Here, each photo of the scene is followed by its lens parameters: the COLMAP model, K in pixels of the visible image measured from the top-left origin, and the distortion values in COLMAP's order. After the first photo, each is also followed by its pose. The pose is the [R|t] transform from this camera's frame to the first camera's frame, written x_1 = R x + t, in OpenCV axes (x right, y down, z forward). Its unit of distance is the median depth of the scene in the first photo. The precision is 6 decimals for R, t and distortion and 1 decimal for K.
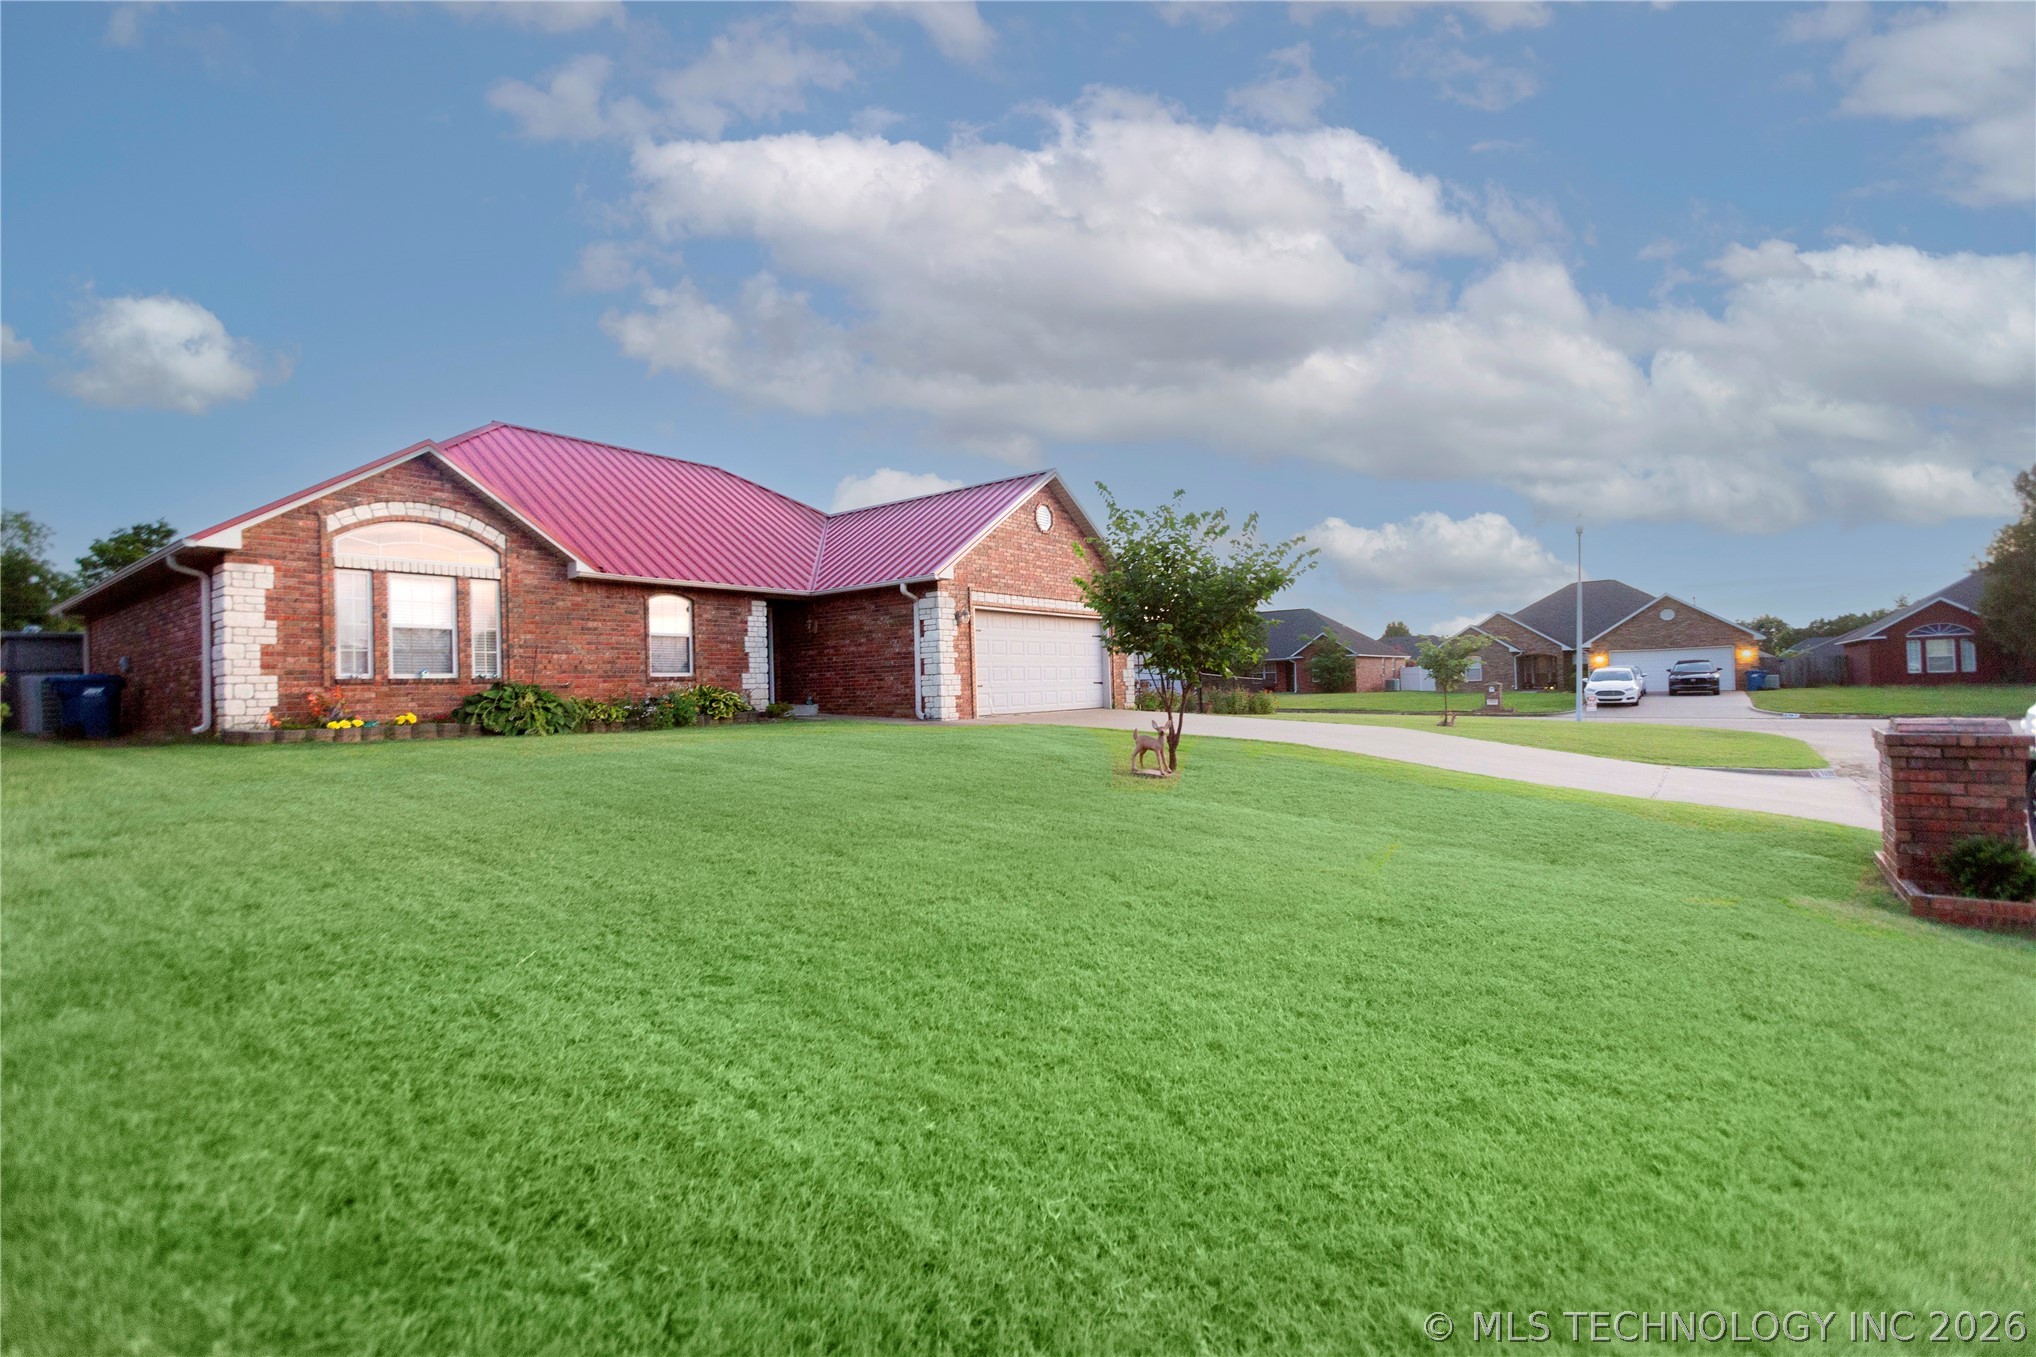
lens RADIAL K [[902.0, 0, 989.4], [0, 902.0, 672.2], [0, 0, 1]] dist [0.021714, 0.000059]
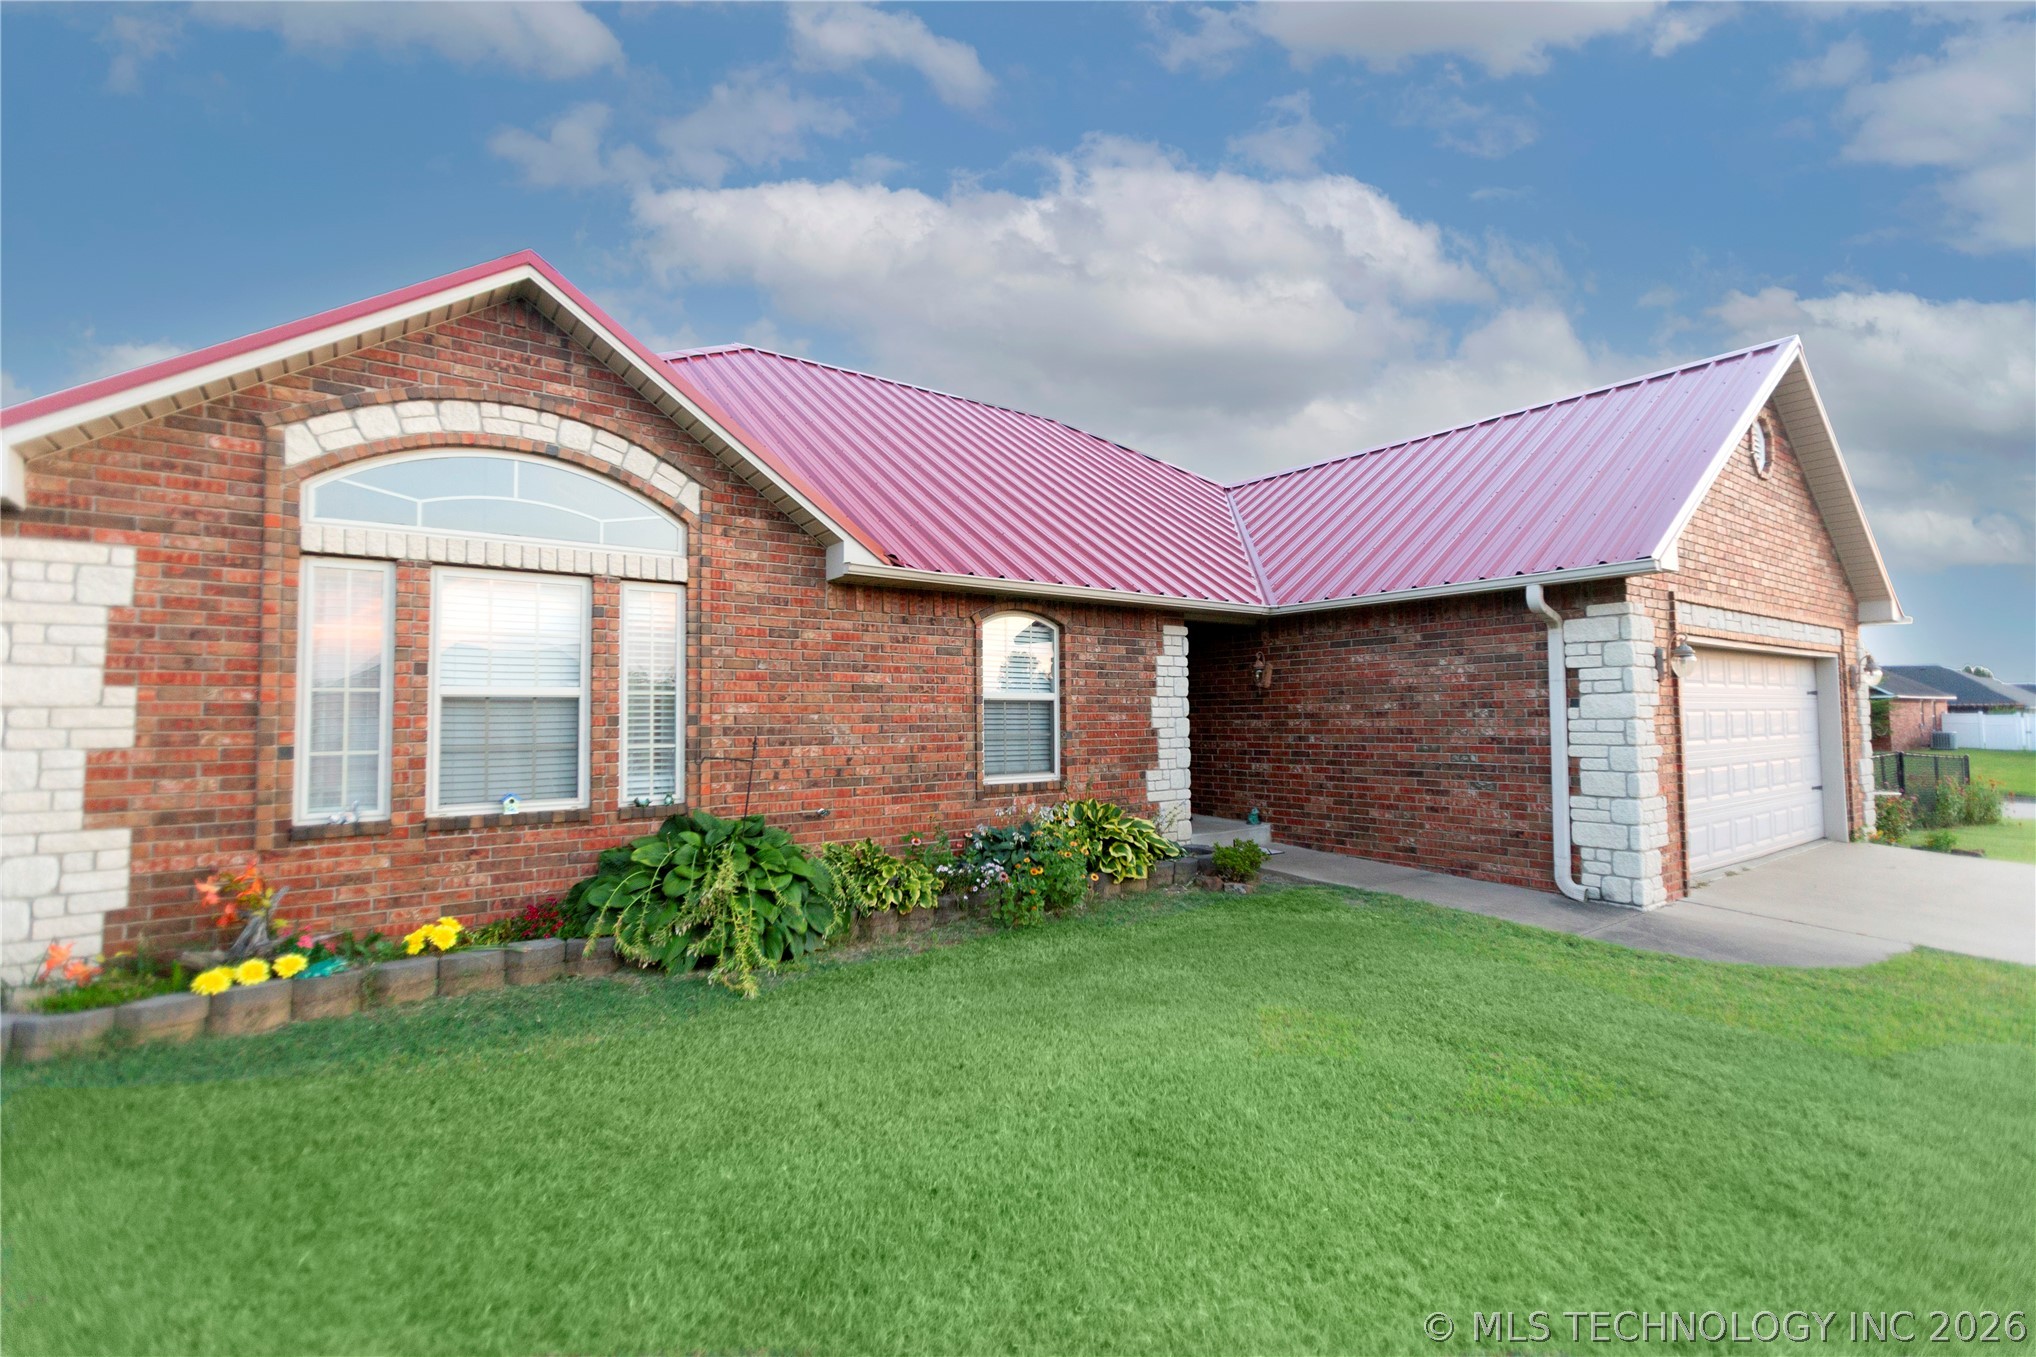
lens RADIAL K [[909.9, 0, 1013.0], [0, 909.9, 673.9], [0, 0, 1]] dist [-0.010488, 0.008721]
pose [[0.967615, 0.009238, -0.252262, -0.269491], [-0.014756, 0.999691, -0.019993, -0.050425], [0.251999, 0.023068, 0.967452, 0.607300]]
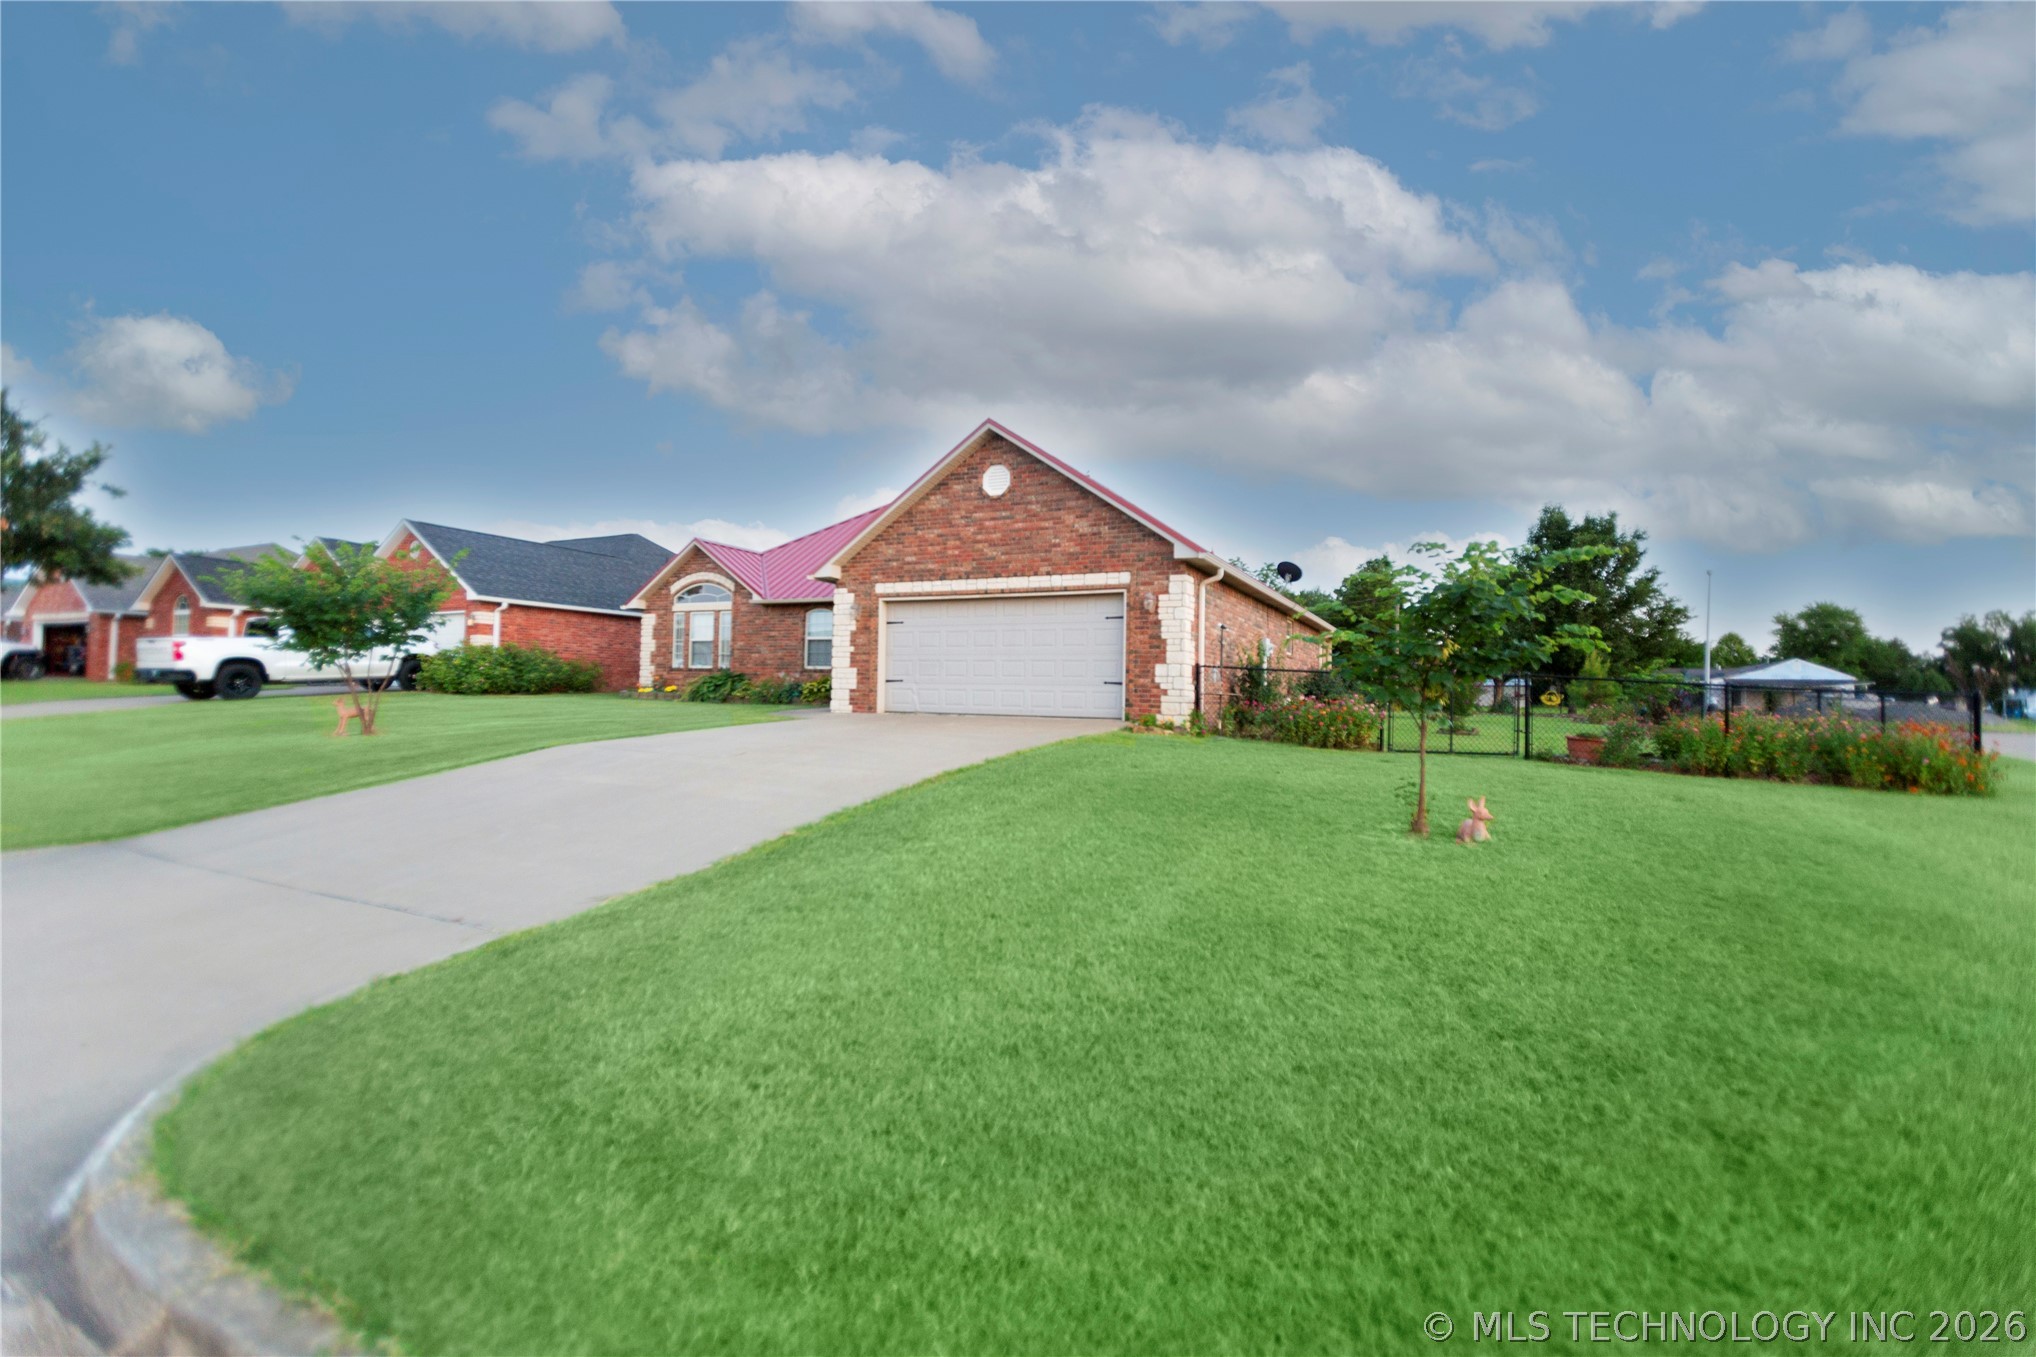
lens RADIAL K [[894.7, 0, 1010.9], [0, 894.7, 671.0], [0, 0, 1]] dist [-0.022927, 0.015158]
pose [[0.215148, 0.005295, -0.976567, 1.179705], [-0.008653, 0.999956, 0.003515, 0.000842], [0.976543, 0.007694, 0.215185, 1.147910]]
